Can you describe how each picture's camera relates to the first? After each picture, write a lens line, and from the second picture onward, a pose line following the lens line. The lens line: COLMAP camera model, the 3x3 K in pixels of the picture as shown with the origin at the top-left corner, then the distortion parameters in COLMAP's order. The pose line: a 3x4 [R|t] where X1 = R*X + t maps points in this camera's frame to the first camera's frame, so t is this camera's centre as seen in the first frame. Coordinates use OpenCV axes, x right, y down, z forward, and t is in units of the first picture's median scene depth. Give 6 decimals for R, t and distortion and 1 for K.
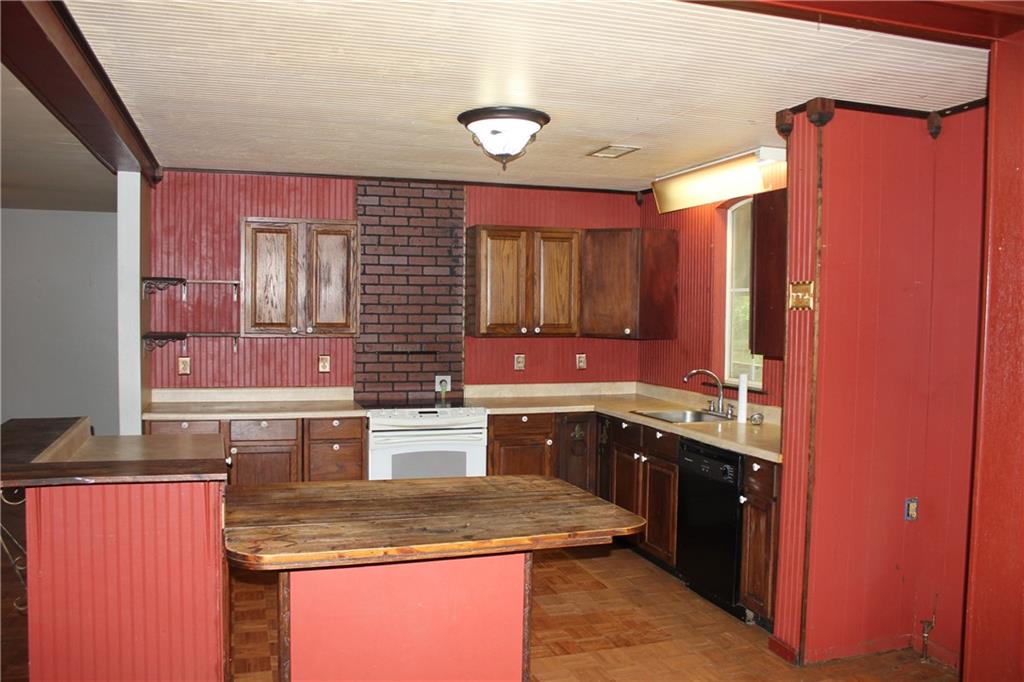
lens RADIAL K [[869.6, 0, 528.6], [0, 869.6, 344.3], [0, 0, 1]] dist [-0.137763, 0.115695]
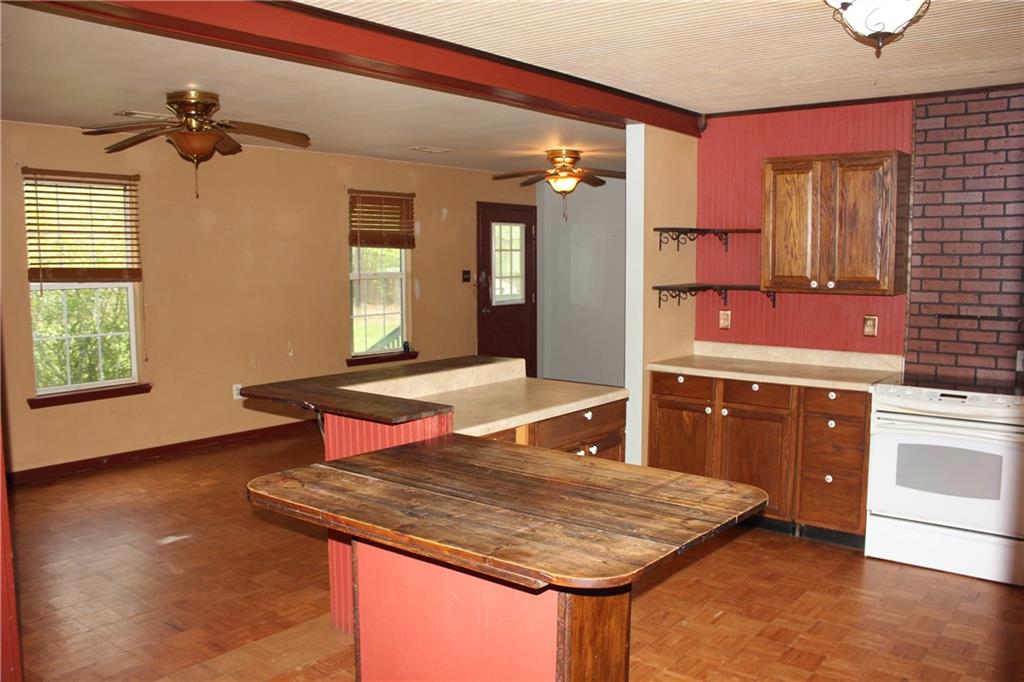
lens RADIAL K [[869.6, 0, 523.1], [0, 869.6, 349.9], [0, 0, 1]] dist [-0.137763, 0.115695]
pose [[0.541525, 0.075700, -0.837269, 0.276796], [-0.028634, 0.997021, 0.071624, -0.003875], [0.840197, -0.014812, 0.542080, 0.263348]]
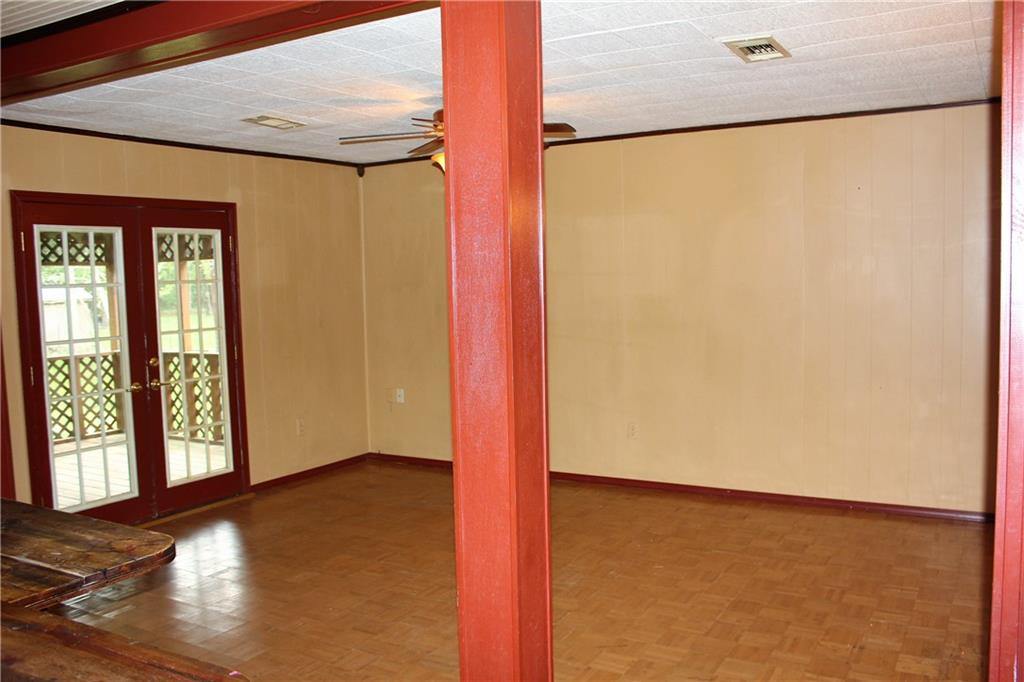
lens RADIAL K [[869.6, 0, 513.9], [0, 869.6, 343.2], [0, 0, 1]] dist [-0.137763, 0.115695]
pose [[-0.653446, -0.059769, 0.754610, -0.479385], [0.045720, 0.991942, 0.118158, -0.025899], [-0.755591, 0.111711, -0.645447, 0.483473]]
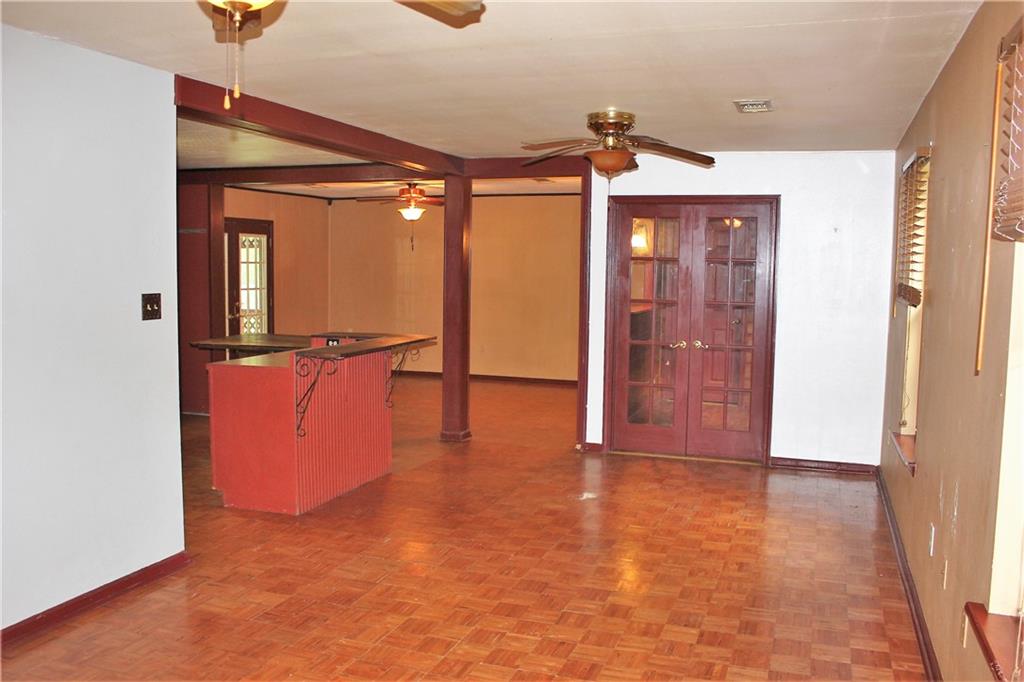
lens RADIAL K [[869.6, 0, 510.9], [0, 869.6, 341.2], [0, 0, 1]] dist [-0.137763, 0.115695]
pose [[-0.783544, -0.078589, 0.616347, -1.056266], [0.000827, 0.991836, 0.127518, -0.063350], [-0.621336, 0.100425, -0.777082, 1.204852]]
